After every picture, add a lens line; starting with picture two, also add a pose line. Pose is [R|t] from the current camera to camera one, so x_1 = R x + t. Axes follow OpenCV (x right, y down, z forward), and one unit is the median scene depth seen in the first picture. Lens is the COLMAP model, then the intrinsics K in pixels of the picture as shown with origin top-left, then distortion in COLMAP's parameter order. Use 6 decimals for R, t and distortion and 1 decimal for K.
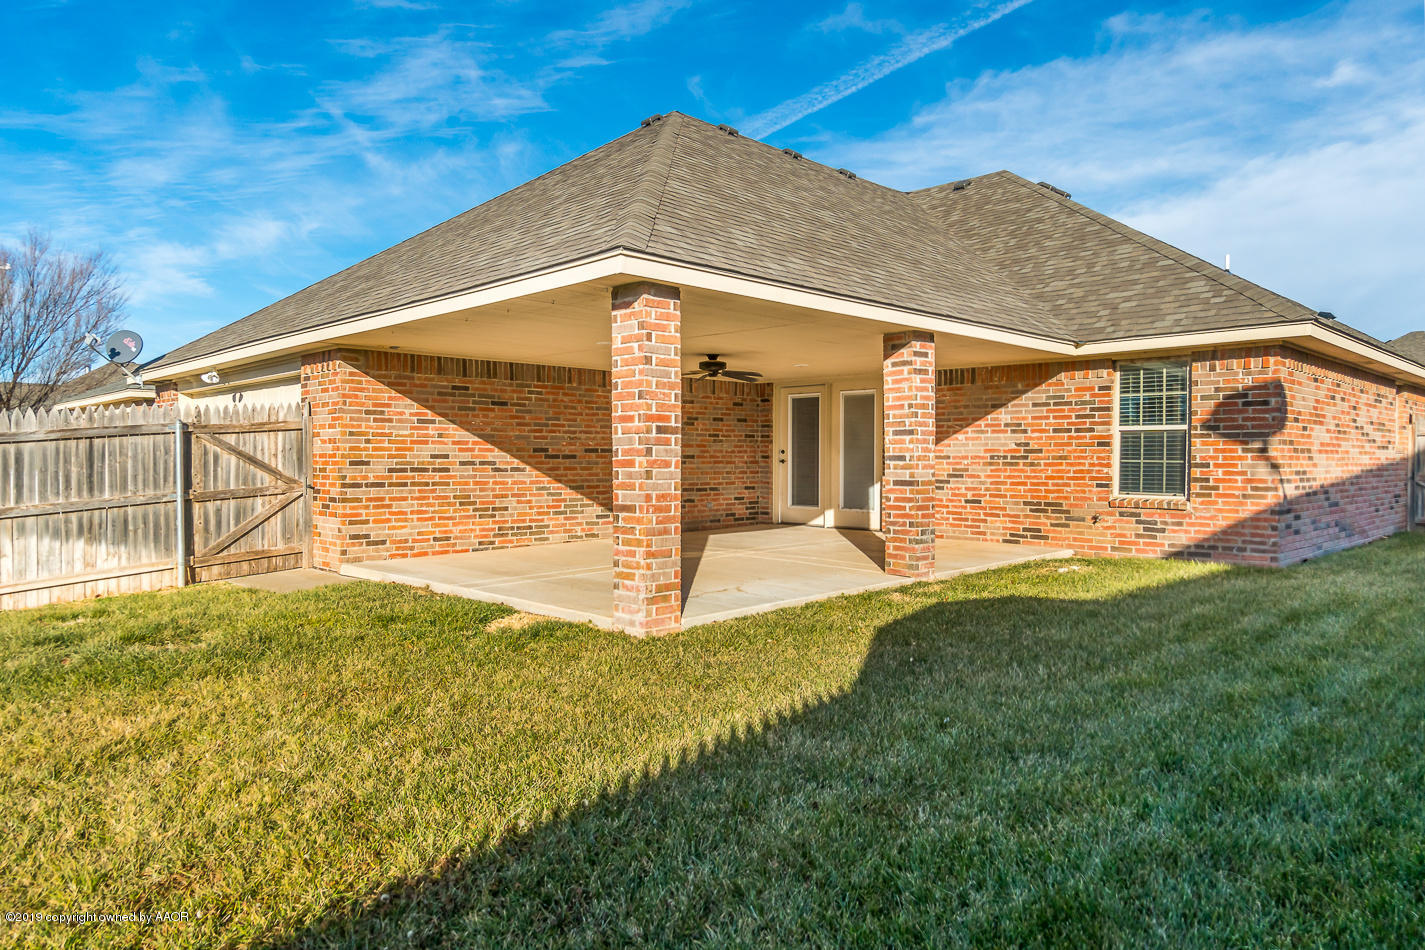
lens RADIAL K [[914.1, 0, 712.4], [0, 914.1, 469.4], [0, 0, 1]] dist [-0.001732, -0.000183]
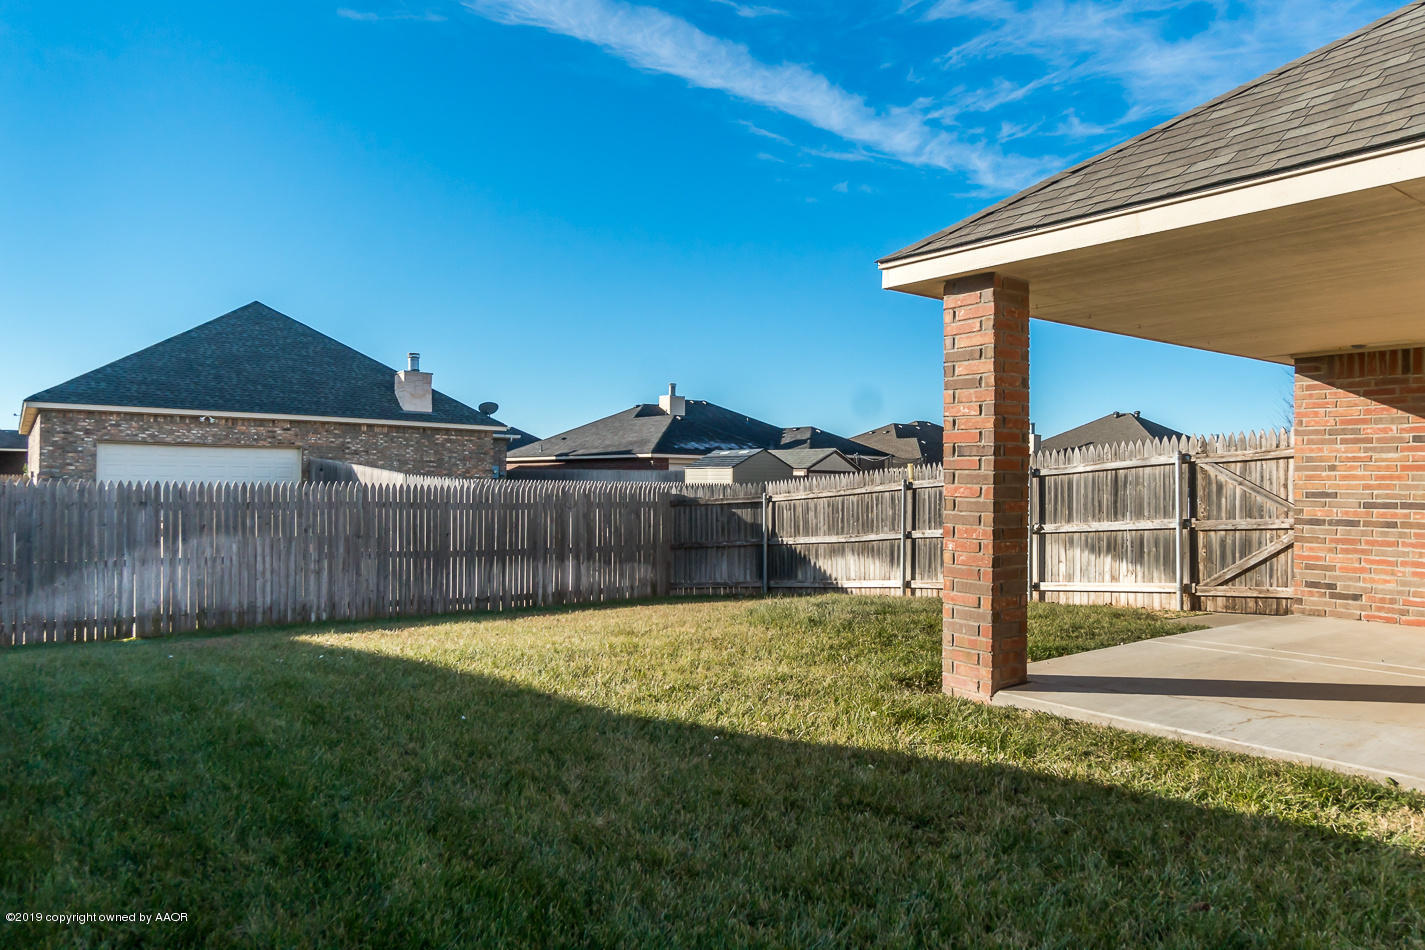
lens RADIAL K [[914.1, 0, 712.1], [0, 914.1, 475.6], [0, 0, 1]] dist [-0.001732, -0.000183]
pose [[-0.114590, -0.009167, -0.993371, 0.483679], [-0.021716, 0.999742, -0.006721, -0.006900], [0.993176, 0.020802, -0.114759, 0.549281]]
